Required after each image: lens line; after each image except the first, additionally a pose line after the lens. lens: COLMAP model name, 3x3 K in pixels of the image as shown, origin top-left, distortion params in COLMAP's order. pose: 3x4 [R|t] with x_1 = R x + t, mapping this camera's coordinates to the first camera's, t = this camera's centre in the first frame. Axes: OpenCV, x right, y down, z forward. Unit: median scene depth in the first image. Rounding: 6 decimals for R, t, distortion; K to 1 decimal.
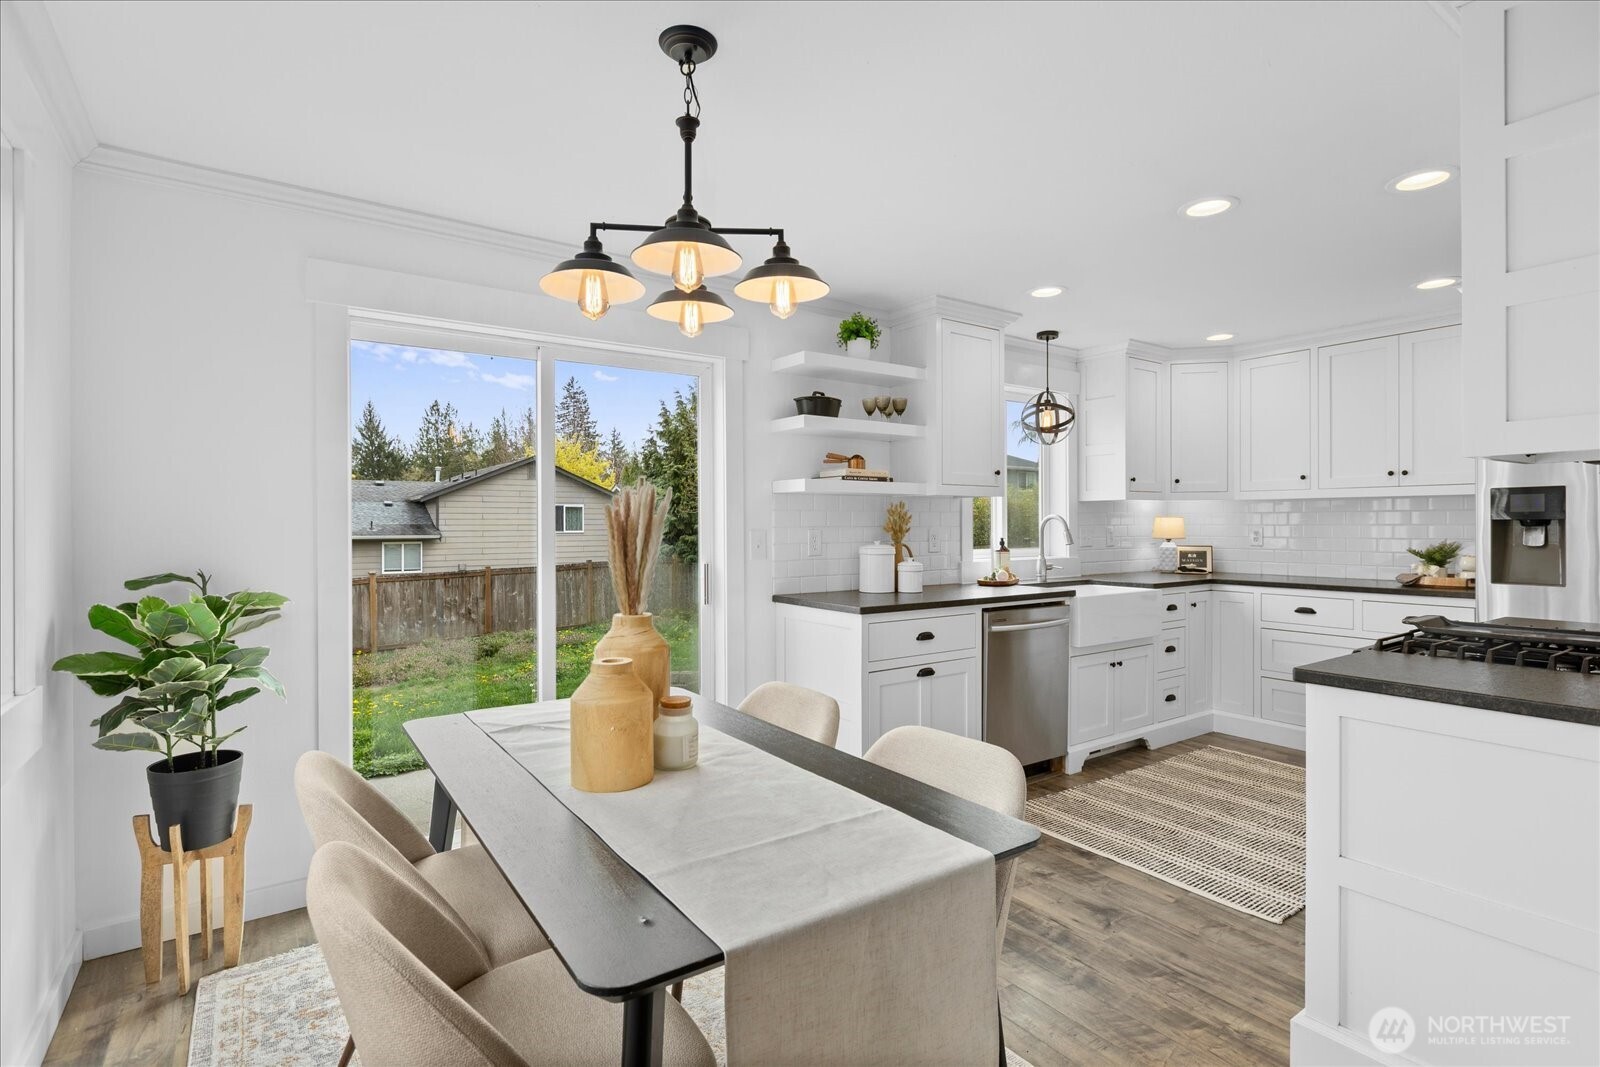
lens RADIAL K [[758.7, 0, 795.1], [0, 758.7, 523.9], [0, 0, 1]] dist [0.001954, 0.000414]
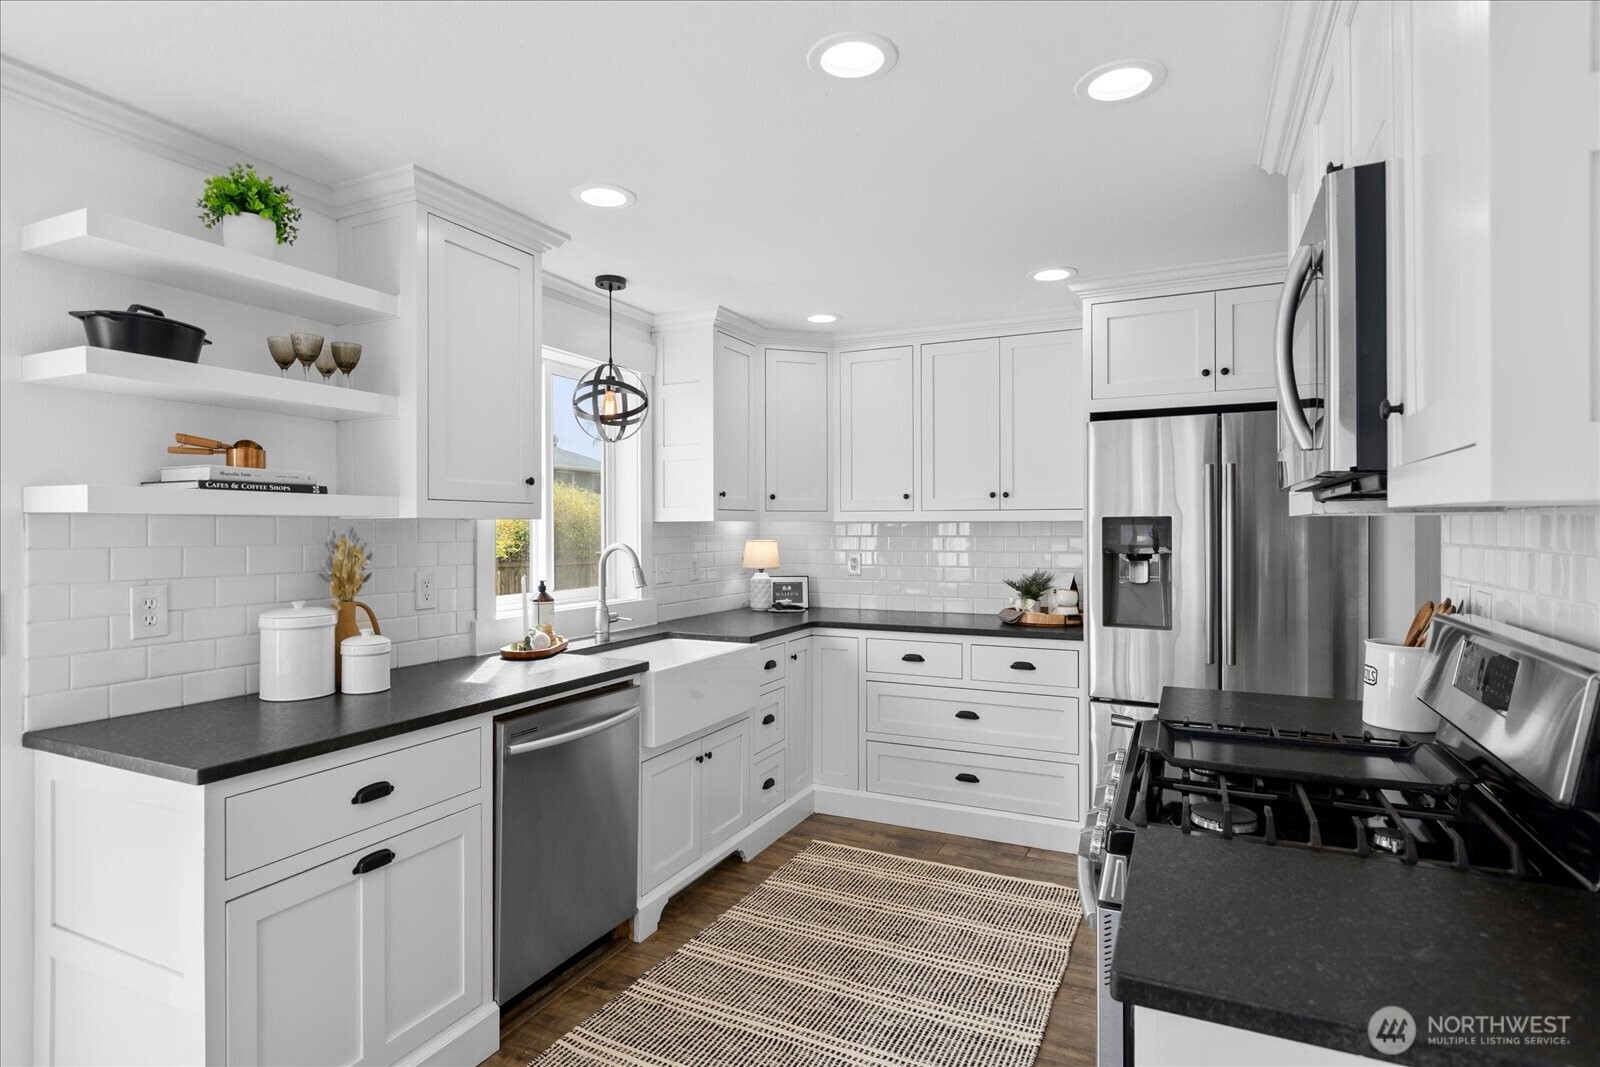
lens RADIAL K [[825.2, 0, 796.4], [0, 825.2, 527.4], [0, 0, 1]] dist [0.002658, 0.001603]
pose [[0.865163, 0.000842, 0.501490, 0.118749], [0.000878, 0.999995, -0.003193, -0.028028], [-0.501490, 0.003203, 0.865158, 0.308702]]
